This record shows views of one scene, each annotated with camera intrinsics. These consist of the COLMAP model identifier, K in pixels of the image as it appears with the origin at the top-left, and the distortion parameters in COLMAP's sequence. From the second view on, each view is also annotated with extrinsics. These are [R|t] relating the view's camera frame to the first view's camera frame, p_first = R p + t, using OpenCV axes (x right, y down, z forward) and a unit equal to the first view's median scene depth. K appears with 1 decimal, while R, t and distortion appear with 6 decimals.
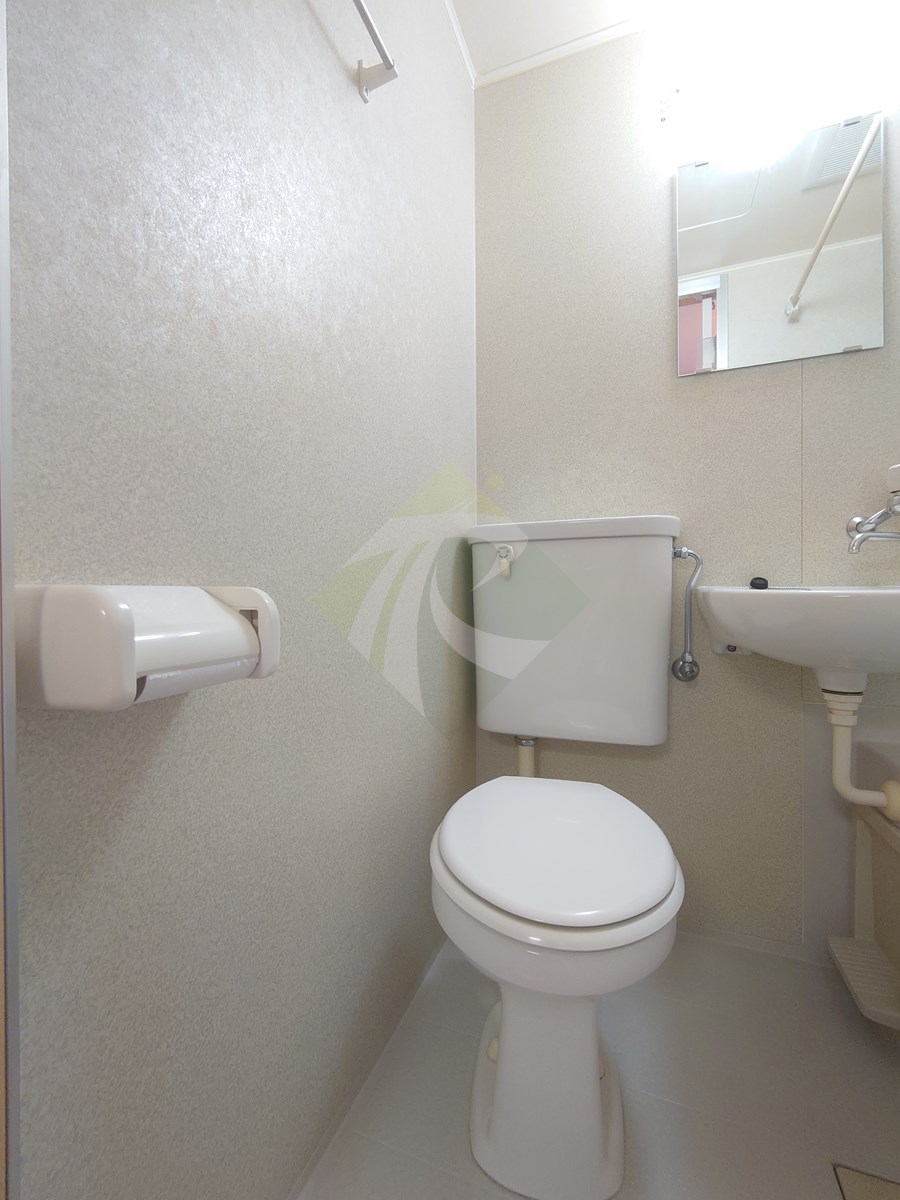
lens RADIAL K [[518.2, 0, 446.5], [0, 518.2, 601.7], [0, 0, 1]] dist [-0.000469, -0.001250]
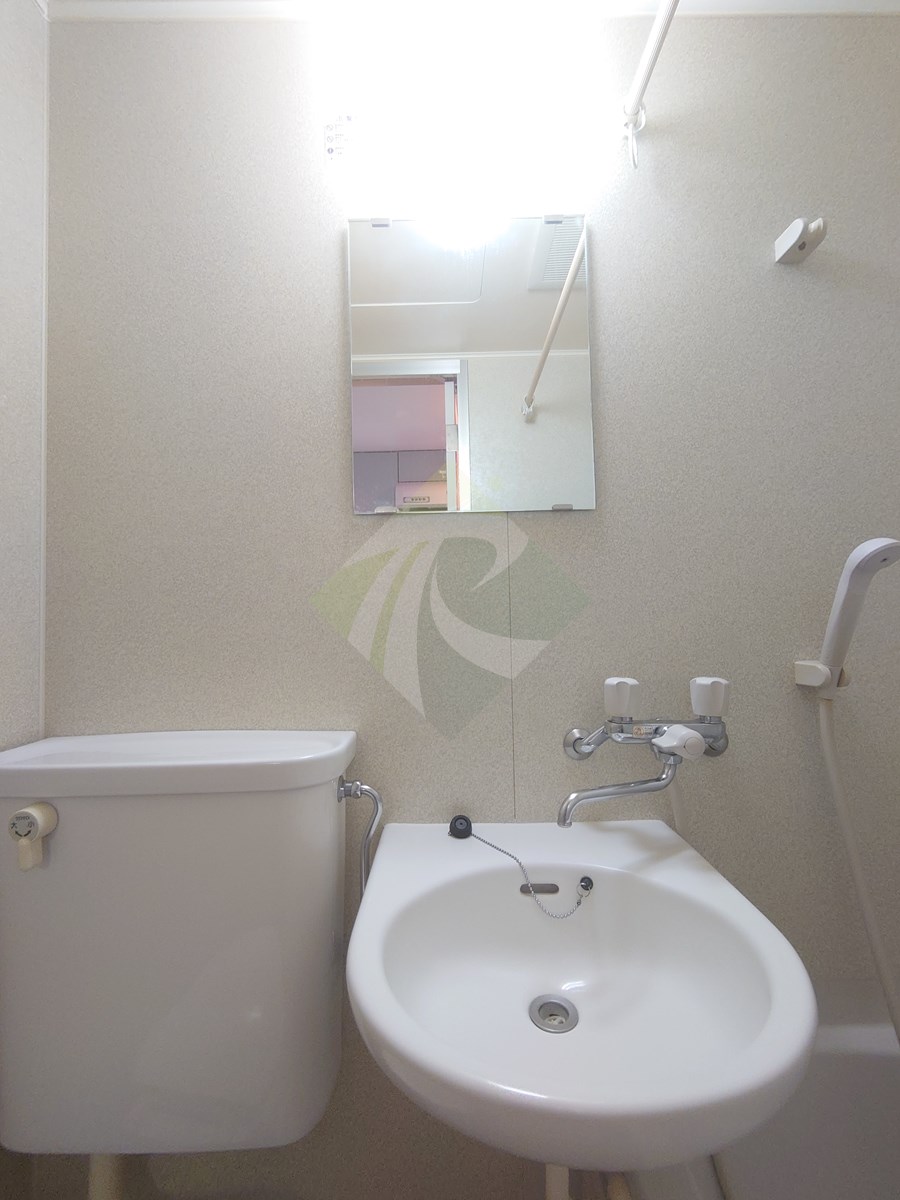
lens RADIAL K [[518.2, 0, 448.9], [0, 518.2, 601.0], [0, 0, 1]] dist [-0.000469, -0.001250]
pose [[0.930570, 0.000296, 0.366115, 0.321342], [0.020529, 0.998384, -0.052985, -0.288141], [-0.365539, 0.056822, 0.929060, 0.331426]]
